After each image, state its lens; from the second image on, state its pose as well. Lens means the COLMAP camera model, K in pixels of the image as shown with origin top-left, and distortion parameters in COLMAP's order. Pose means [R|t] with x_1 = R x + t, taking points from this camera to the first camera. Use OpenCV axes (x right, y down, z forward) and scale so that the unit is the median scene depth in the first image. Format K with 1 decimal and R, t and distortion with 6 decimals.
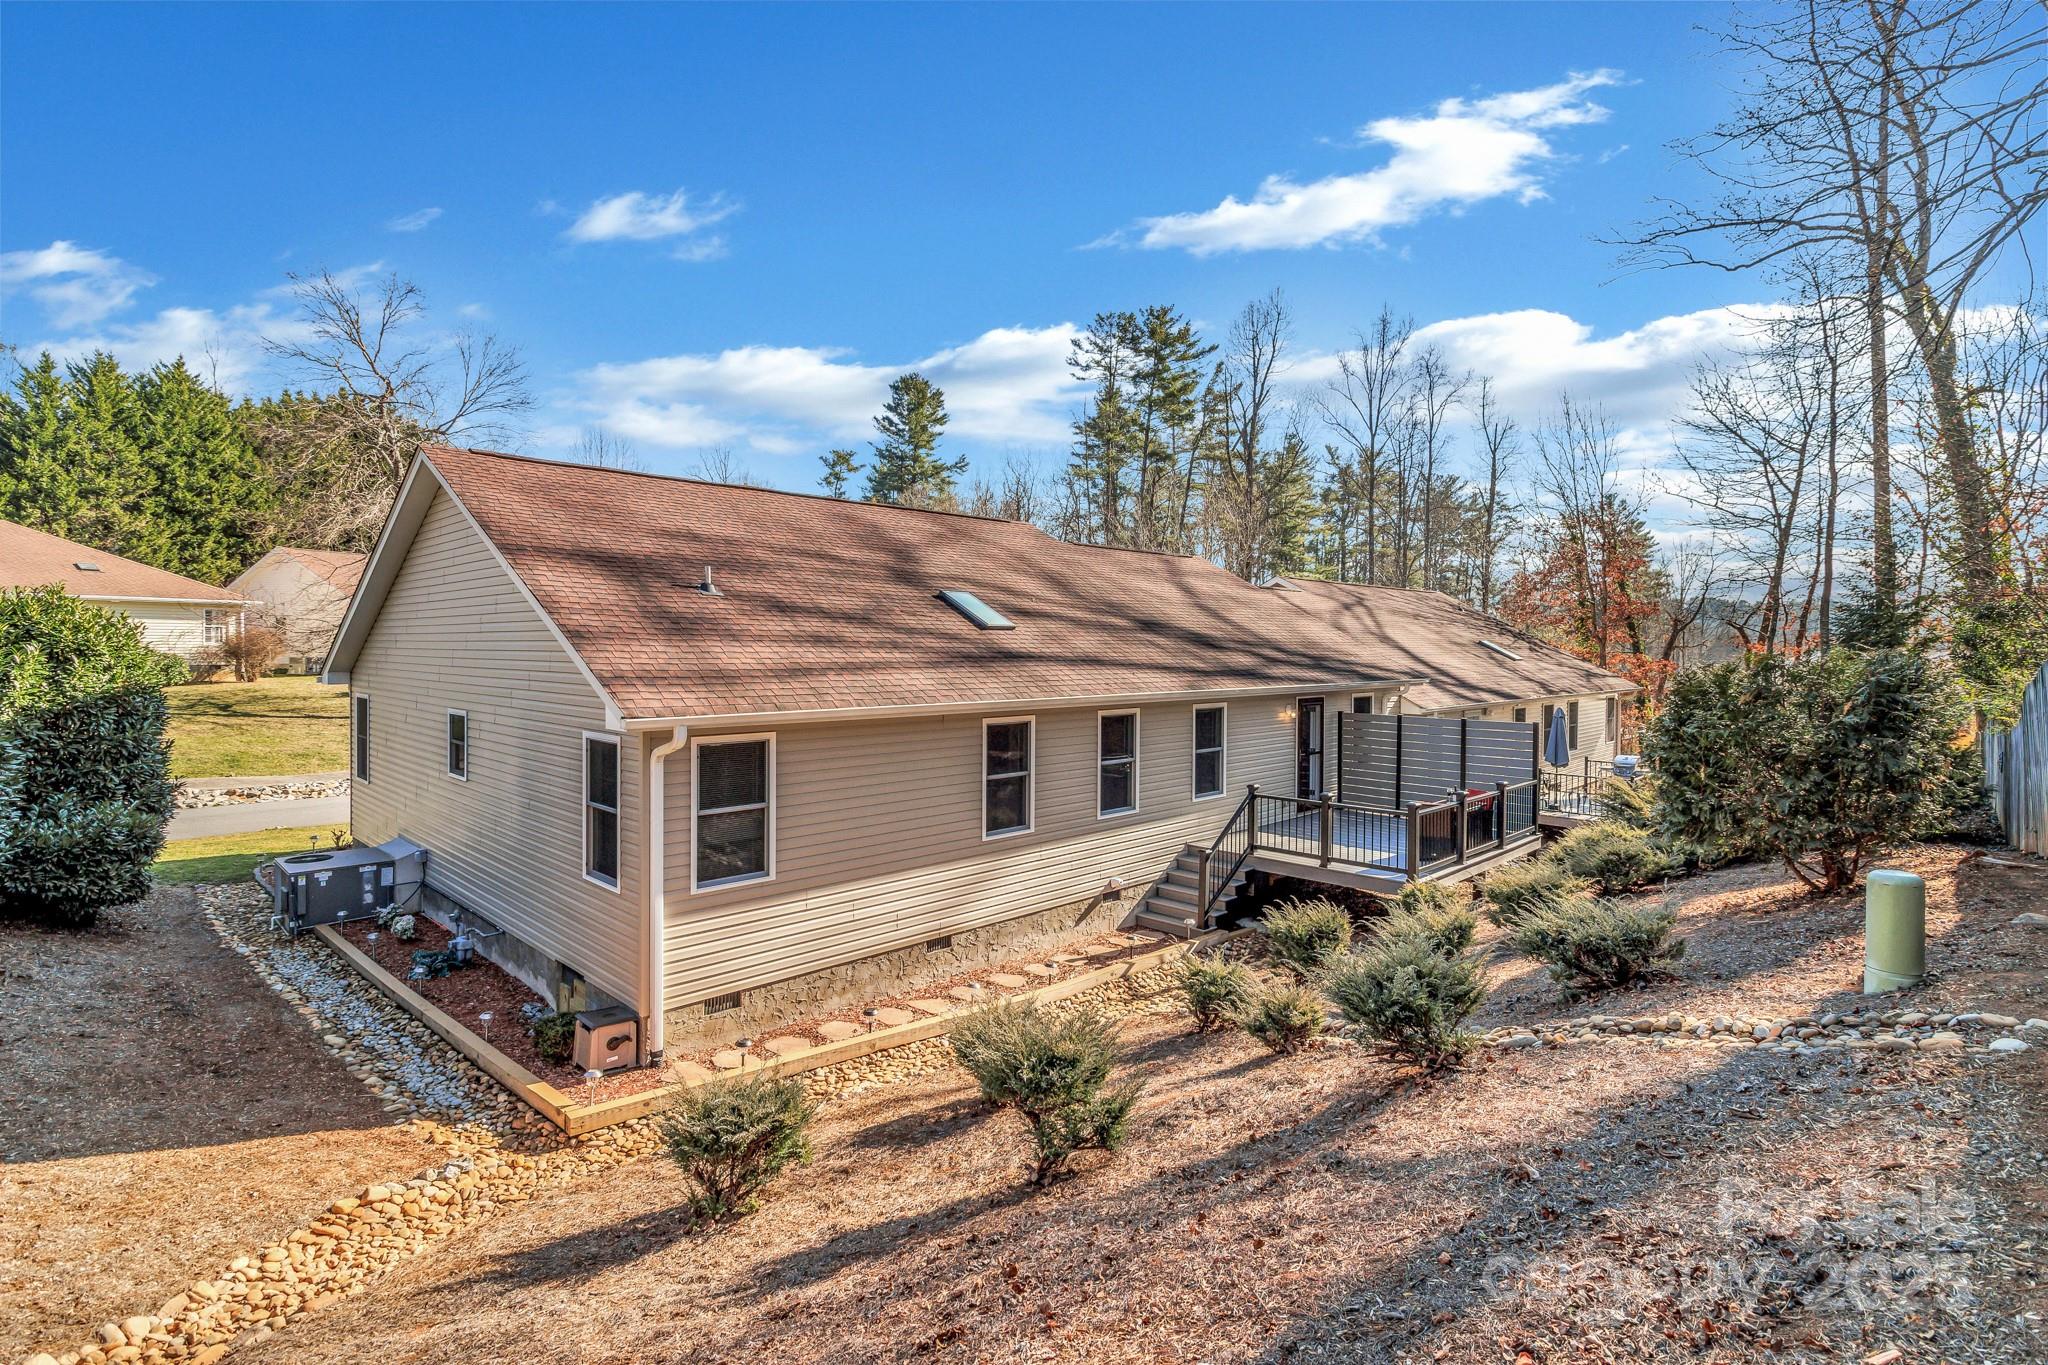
lens RADIAL K [[934.2, 0, 1024.6], [0, 934.2, 677.5], [0, 0, 1]] dist [-0.009589, 0.000003]
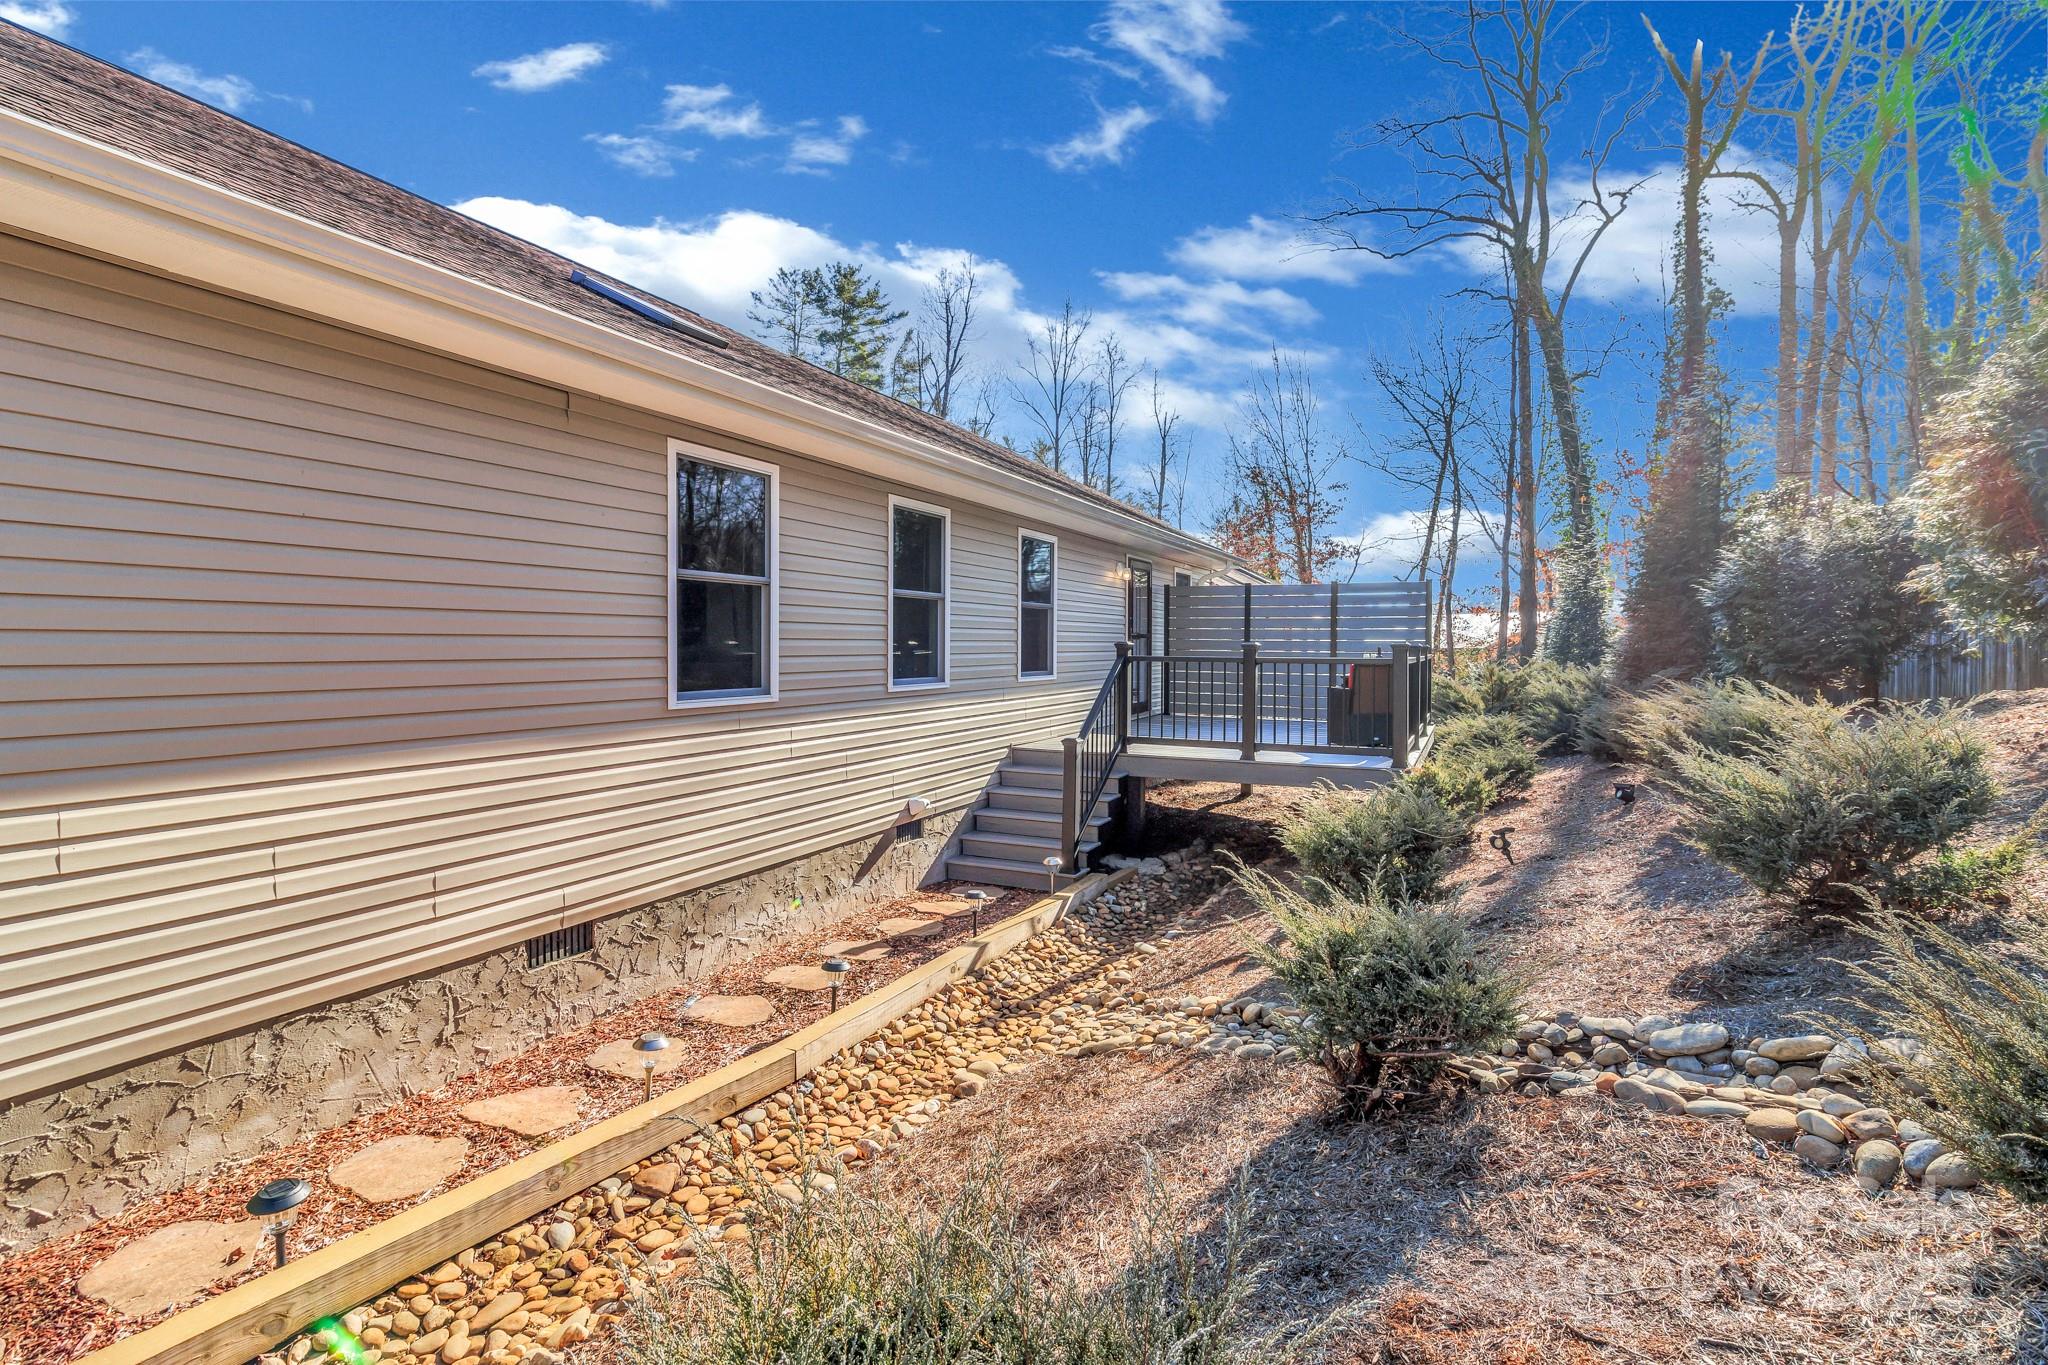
lens RADIAL K [[951.7, 0, 1027.2], [0, 951.7, 663.5], [0, 0, 1]] dist [0.002202, 0.000069]
pose [[0.946329, -0.009494, 0.323064, -0.025450], [0.006375, 0.999922, 0.010713, 0.130101], [-0.323141, -0.008079, 0.946316, 0.441368]]
